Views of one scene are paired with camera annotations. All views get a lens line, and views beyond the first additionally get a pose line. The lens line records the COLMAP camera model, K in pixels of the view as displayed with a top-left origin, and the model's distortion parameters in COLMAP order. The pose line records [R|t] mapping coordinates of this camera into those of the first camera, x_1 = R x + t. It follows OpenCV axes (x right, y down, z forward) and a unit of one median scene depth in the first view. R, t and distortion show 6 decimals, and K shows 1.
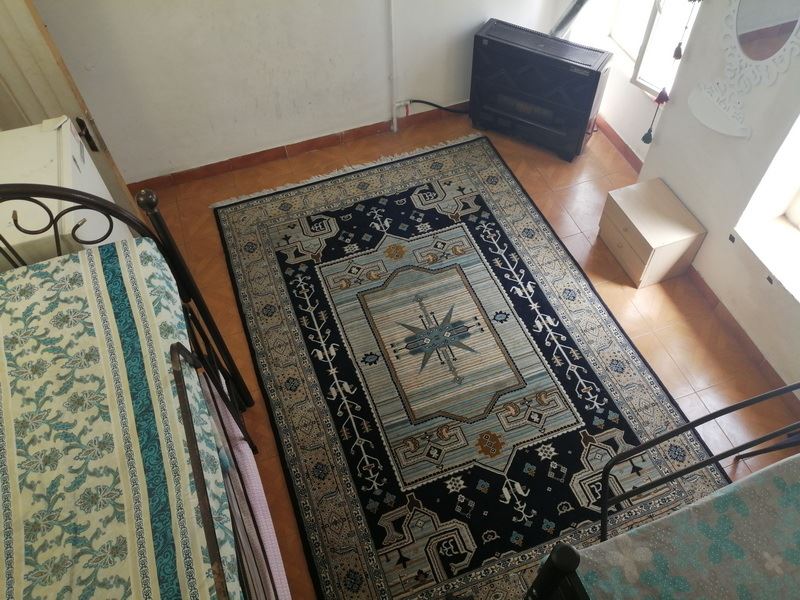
lens RADIAL K [[628.1, 0, 408.3], [0, 628.1, 287.5], [0, 0, 1]] dist [0.074307, -0.137535]
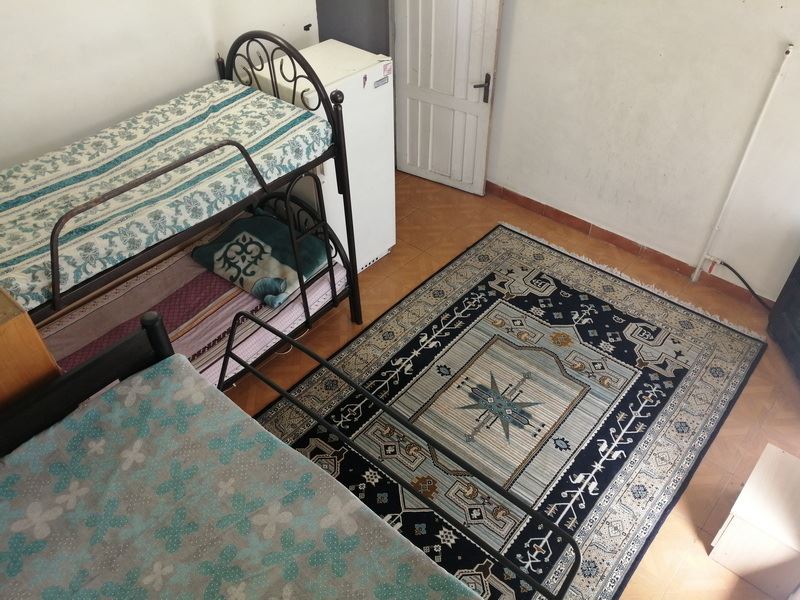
lens RADIAL K [[620.9, 0, 395.9], [0, 620.9, 297.4], [0, 0, 1]] dist [0.004485, -0.038559]
pose [[0.484261, 0.598976, -0.637745, 0.468643], [-0.698114, 0.703899, 0.131008, -0.052885], [0.527379, 0.381777, 0.759024, 0.092033]]
